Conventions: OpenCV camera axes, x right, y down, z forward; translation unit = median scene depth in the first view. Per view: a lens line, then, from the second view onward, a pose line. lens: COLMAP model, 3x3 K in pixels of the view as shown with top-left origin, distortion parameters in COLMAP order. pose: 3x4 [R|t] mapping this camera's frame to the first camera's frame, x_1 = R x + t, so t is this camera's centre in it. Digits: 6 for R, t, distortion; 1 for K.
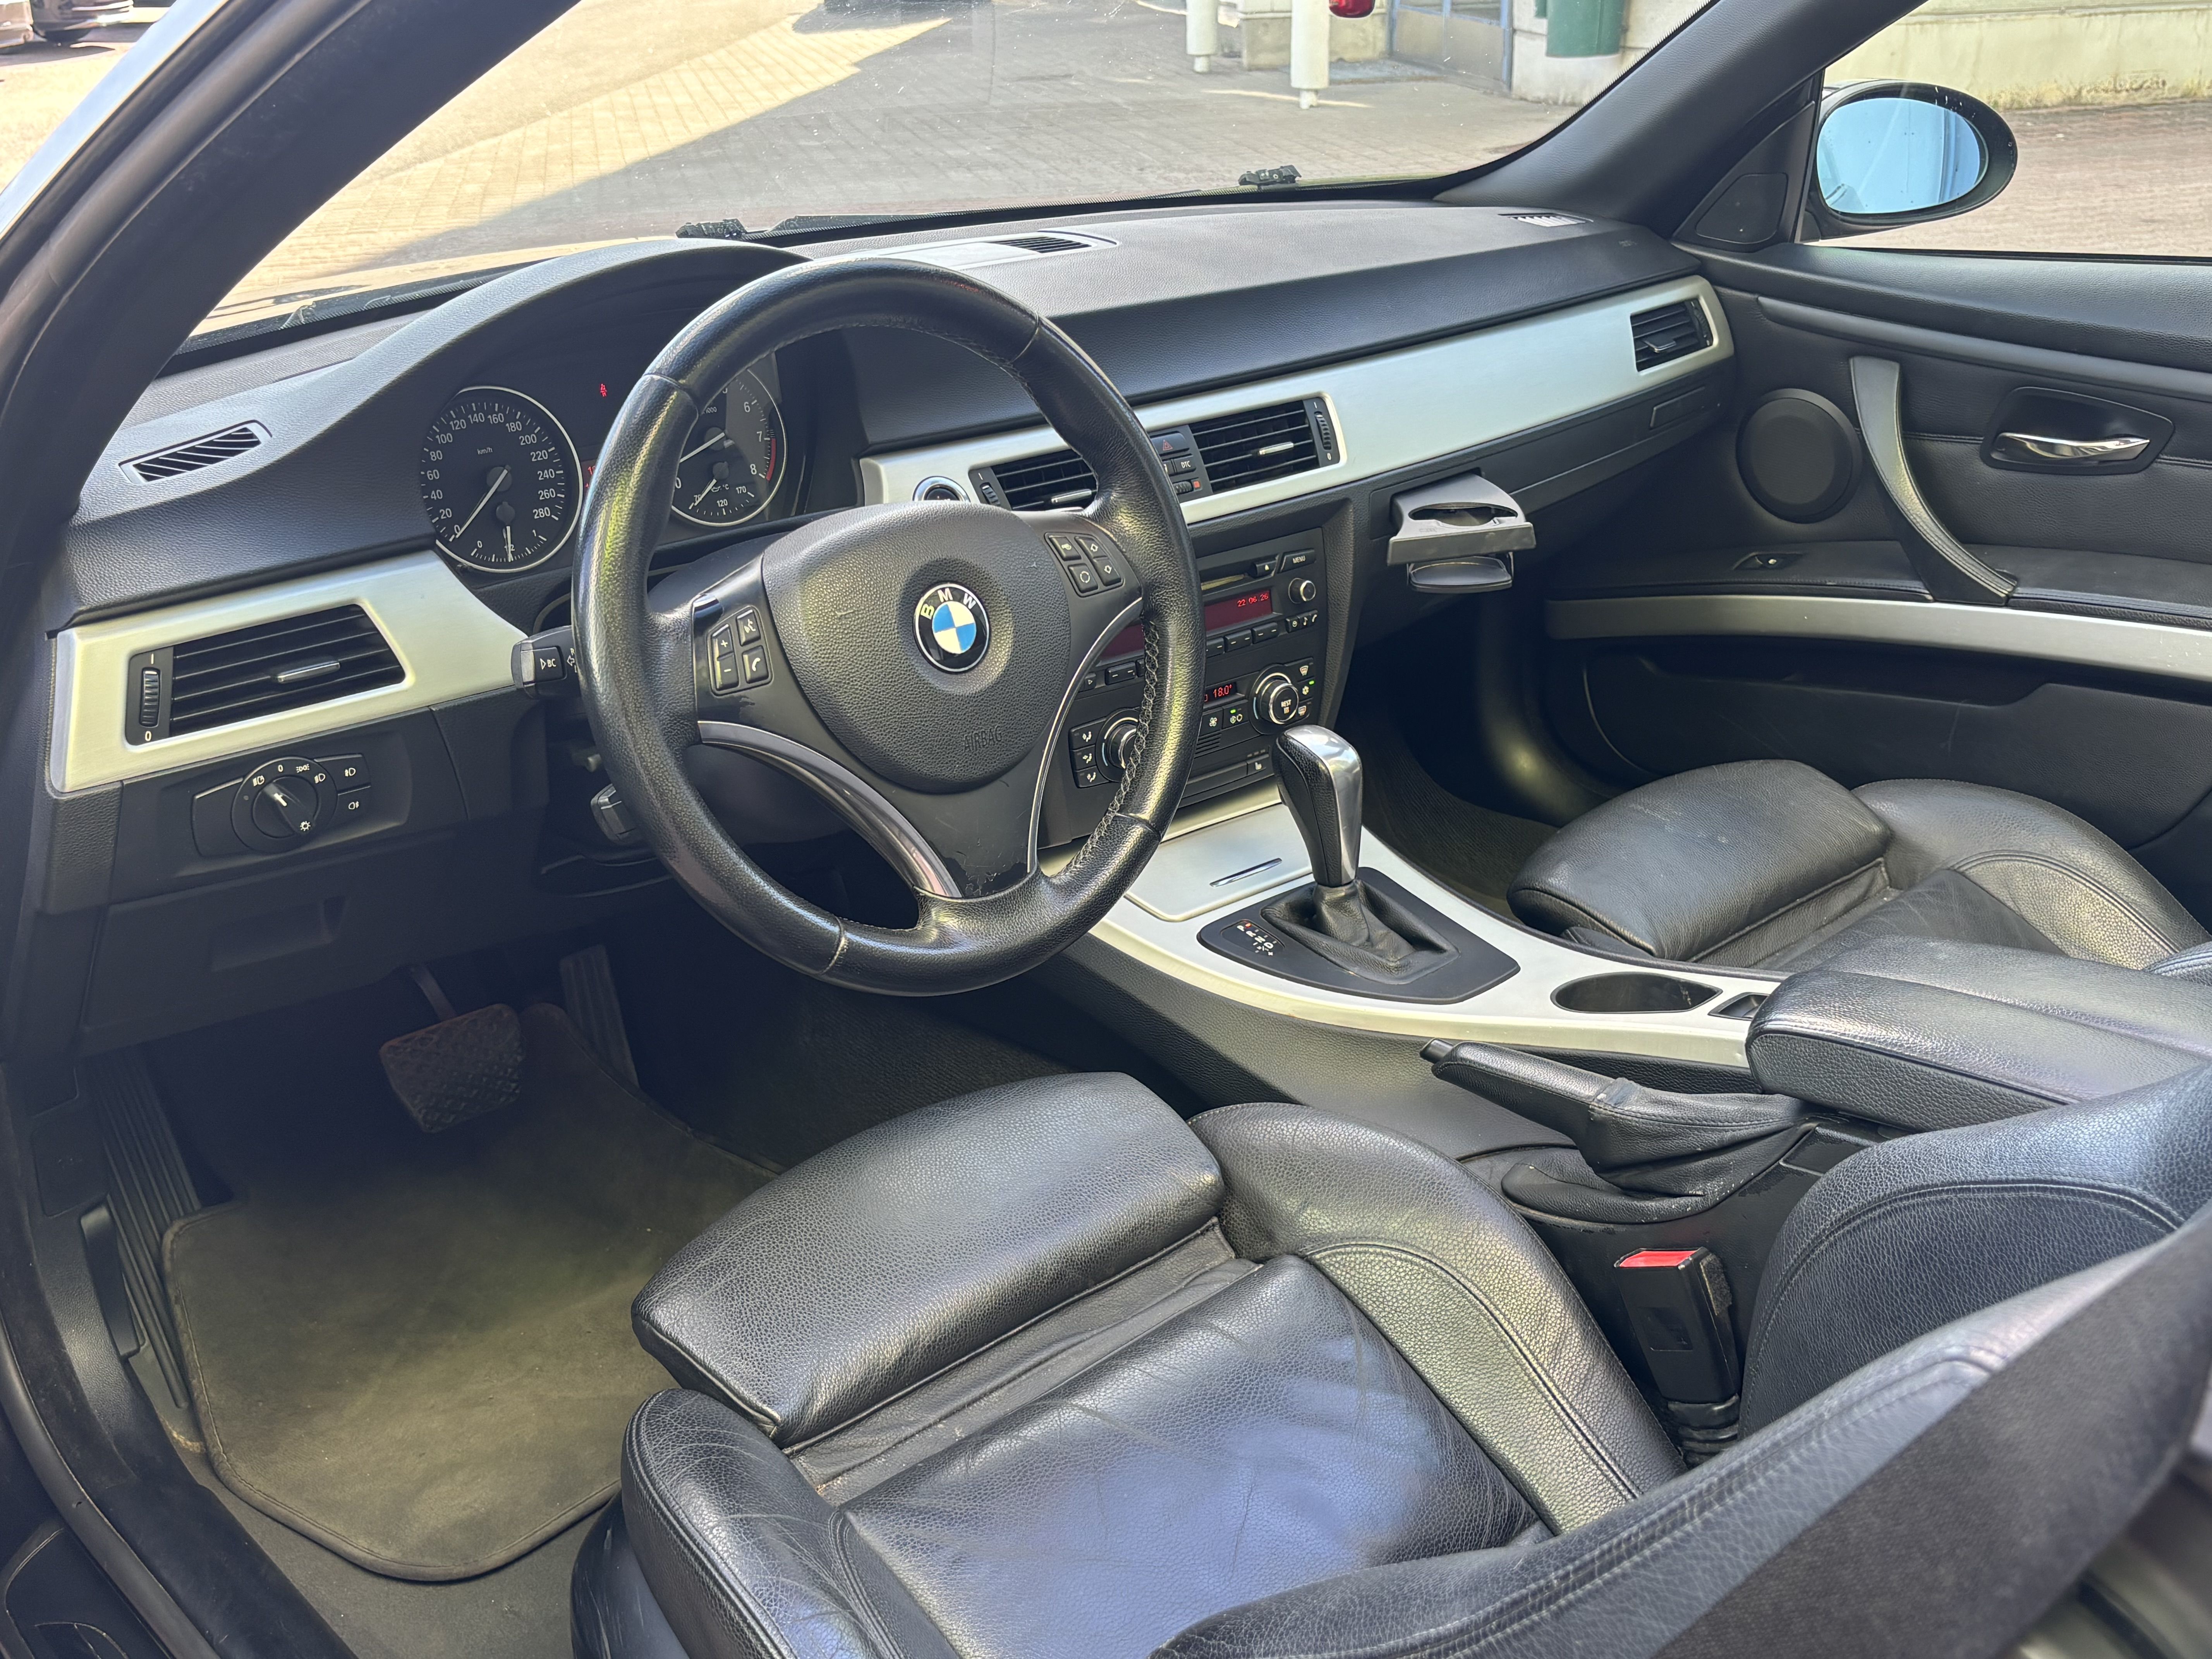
lens RADIAL K [[2464.4, 0, 1106.0], [0, 2464.4, 829.5], [0, 0, 1]] dist [0.152484, -0.568303]
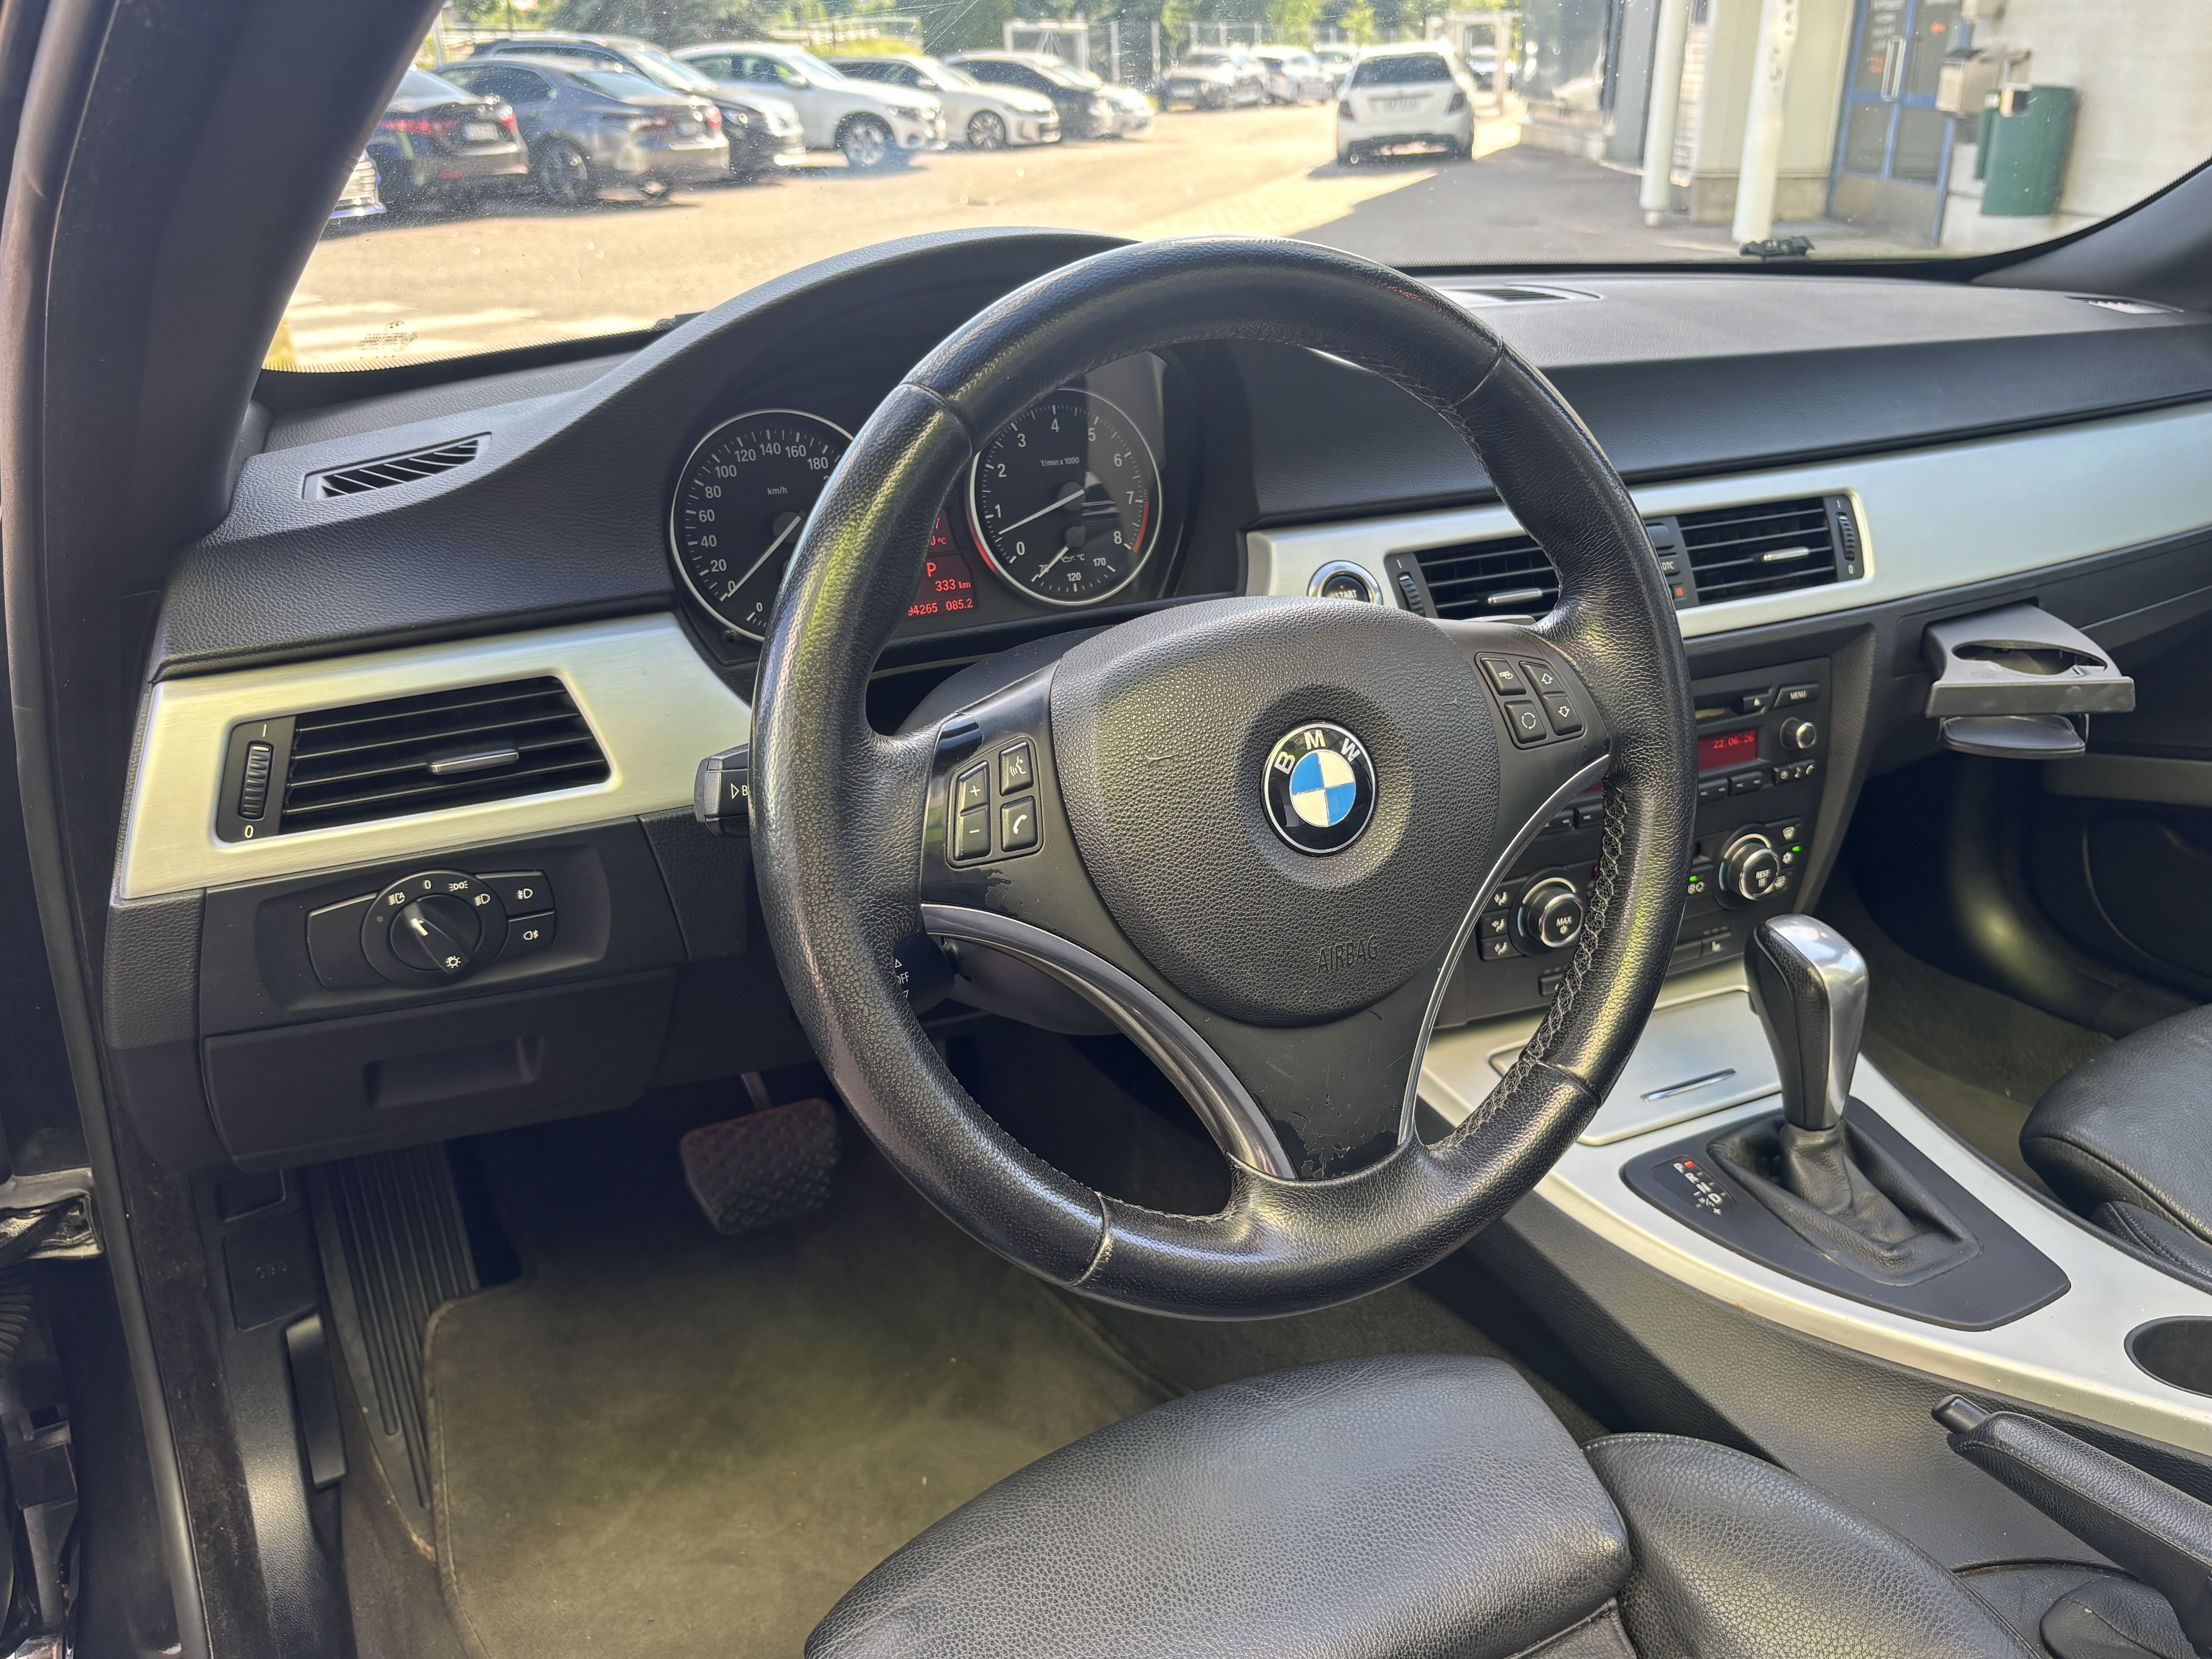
lens RADIAL K [[2093.7, 0, 1033.2], [0, 2093.7, 883.7], [0, 0, 1]] dist [0.098823, -0.282084]
pose [[0.970912, 0.105273, -0.215053, -0.009749], [-0.101572, 0.994428, 0.028222, -0.050400], [0.216825, -0.005558, 0.976195, 0.332339]]
